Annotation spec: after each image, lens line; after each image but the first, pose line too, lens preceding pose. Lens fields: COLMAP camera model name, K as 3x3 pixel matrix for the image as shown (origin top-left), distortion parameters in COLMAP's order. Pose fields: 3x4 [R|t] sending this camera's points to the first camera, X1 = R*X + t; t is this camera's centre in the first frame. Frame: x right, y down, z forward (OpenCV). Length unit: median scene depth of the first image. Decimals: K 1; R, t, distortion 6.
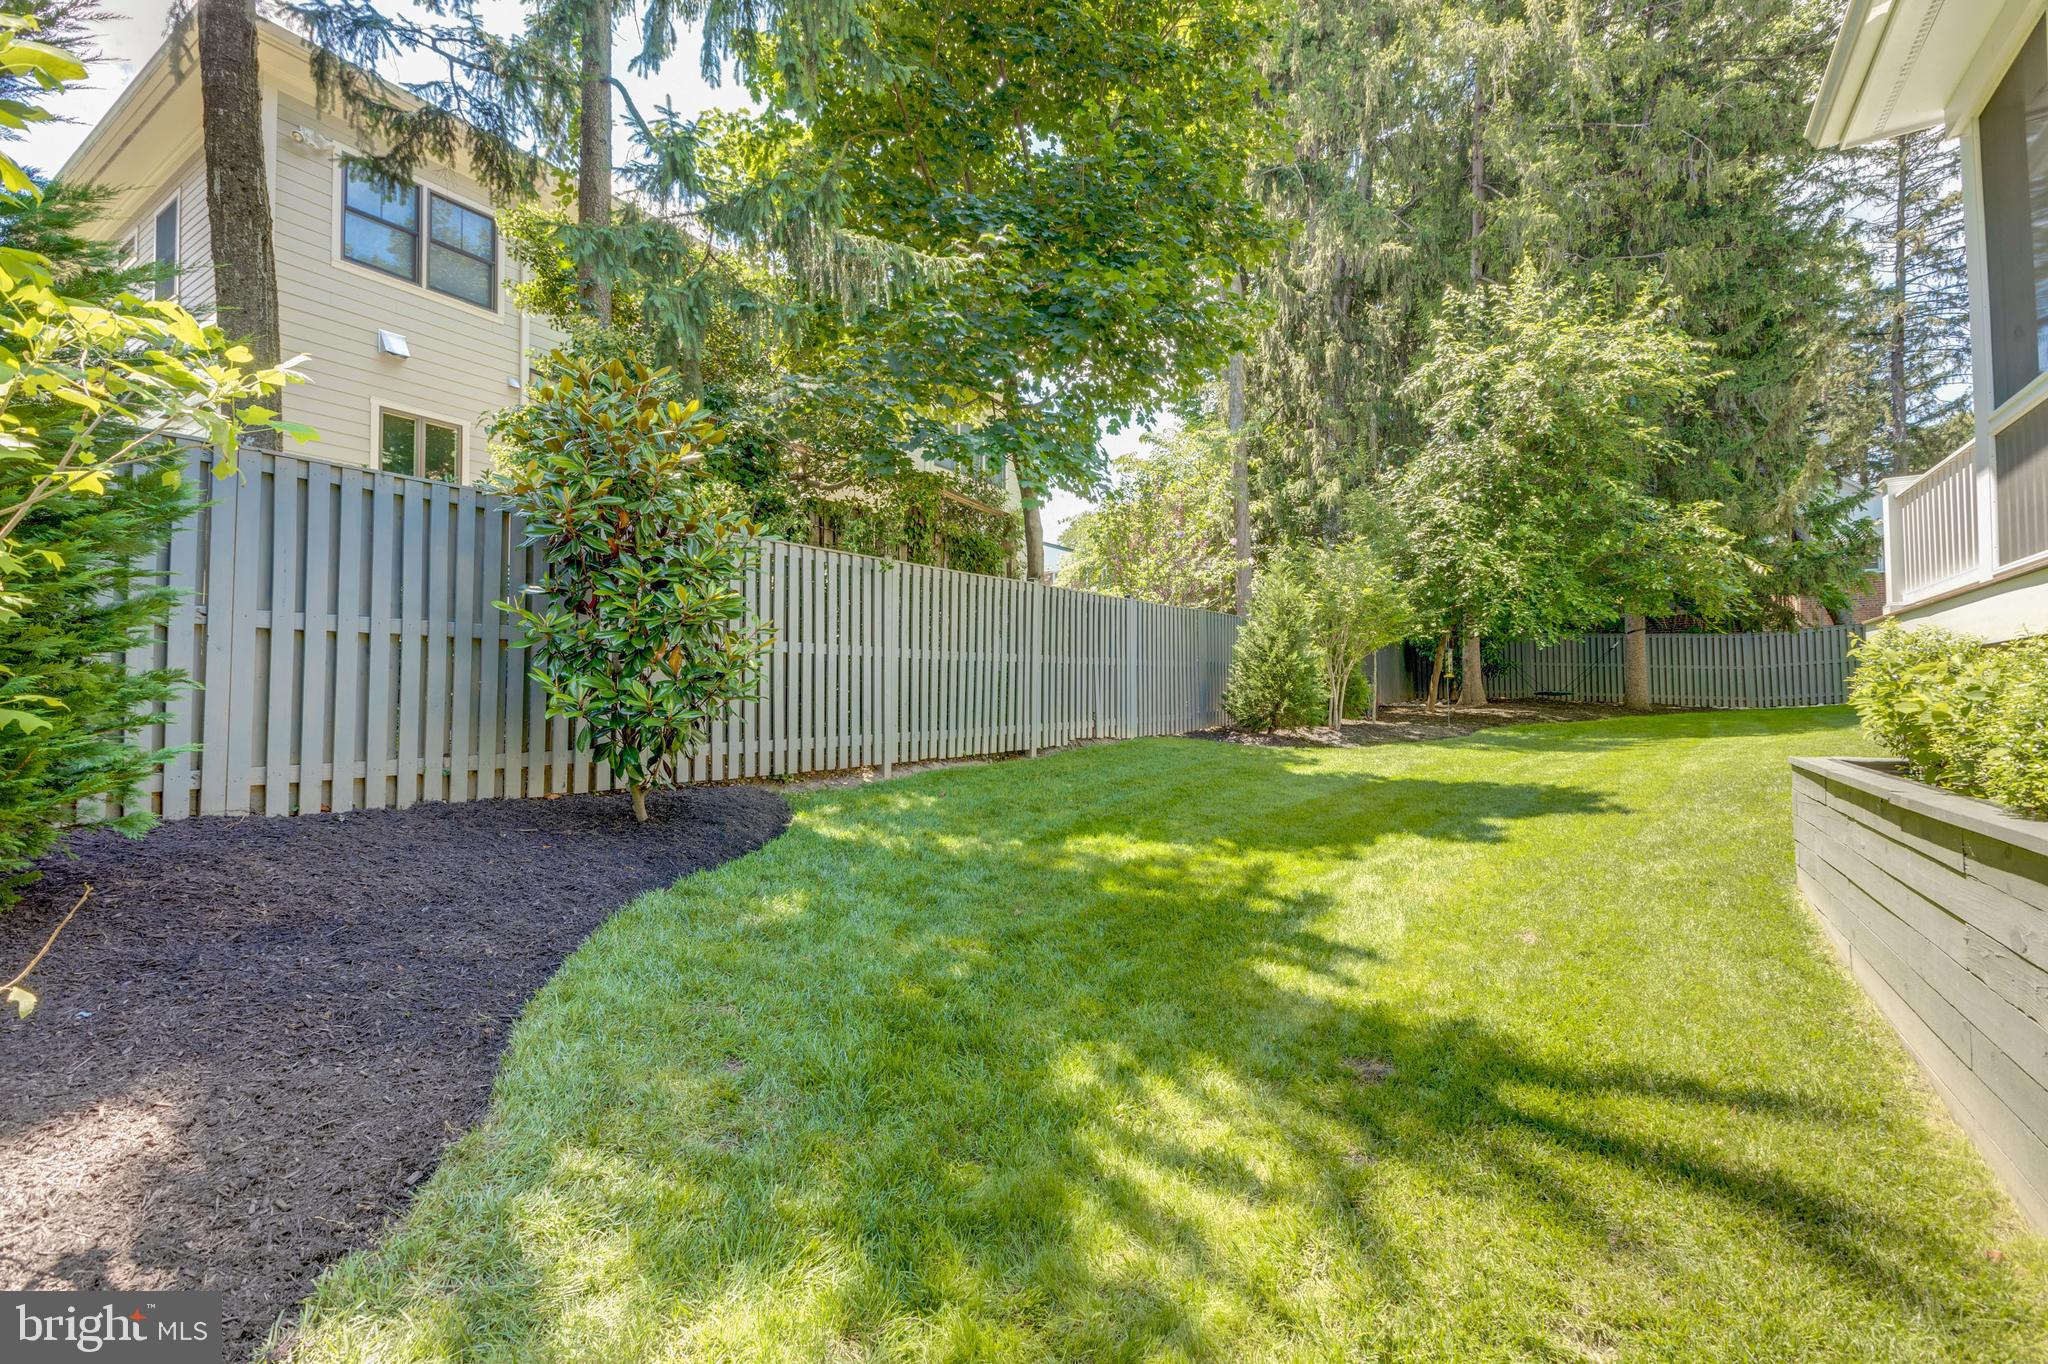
lens RADIAL K [[934.4, 0, 1022.7], [0, 934.4, 671.5], [0, 0, 1]] dist [0.000343, 0.000328]
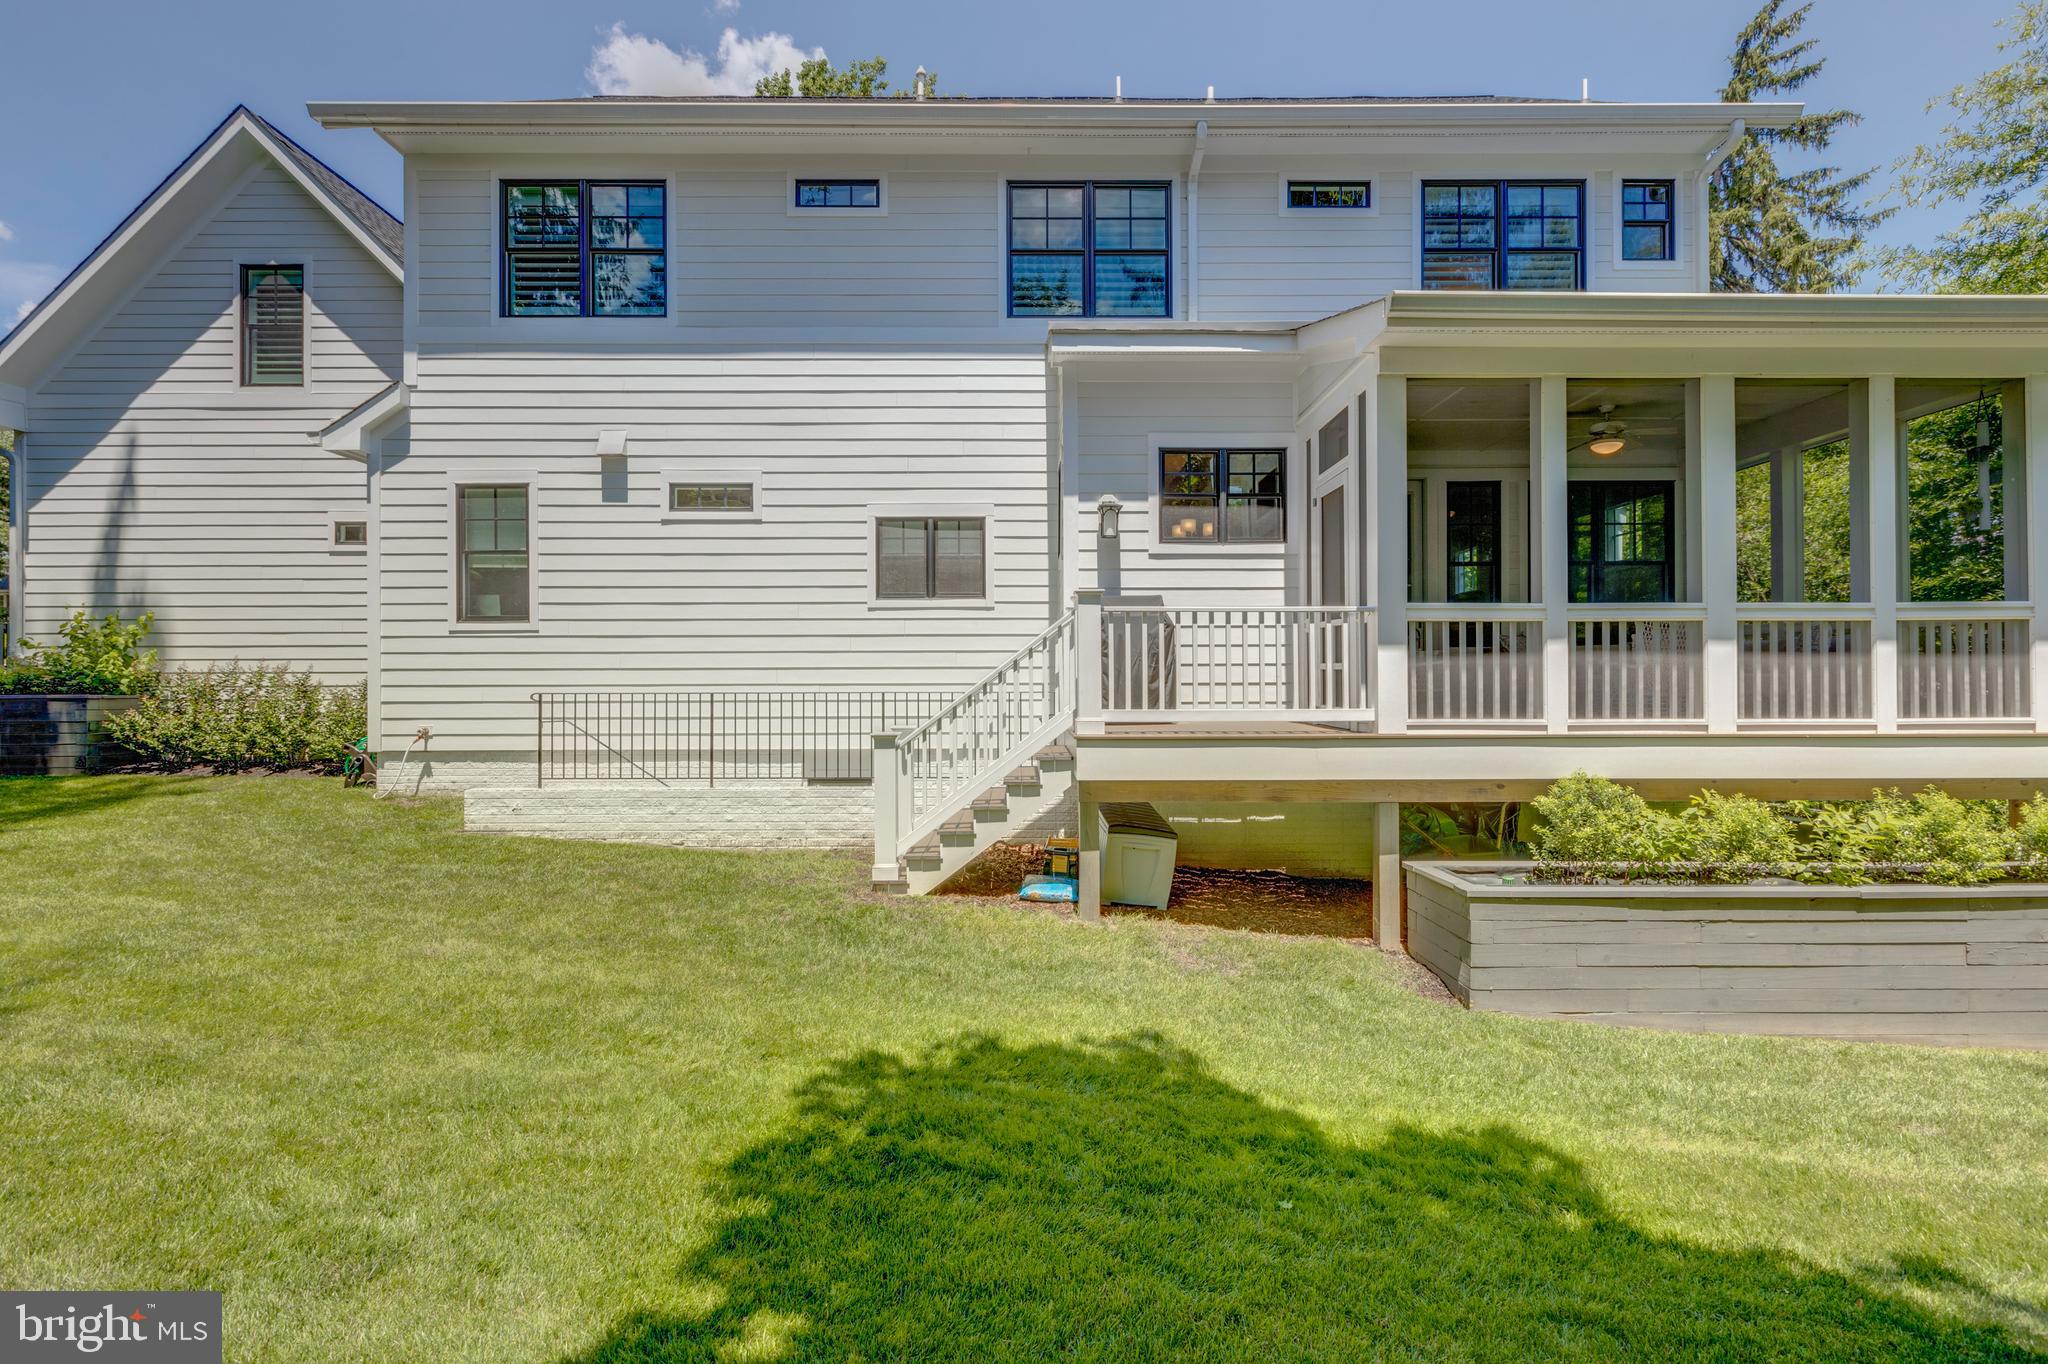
lens RADIAL K [[915.7, 0, 1024.0], [0, 915.7, 682.0], [0, 0, 1]] dist [-0.002207, 0.000261]
pose [[-0.548144, 0.009066, 0.836335, 0.125679], [-0.027818, 0.999190, -0.029063, -0.051879], [-0.835921, -0.039196, -0.547448, 1.054406]]
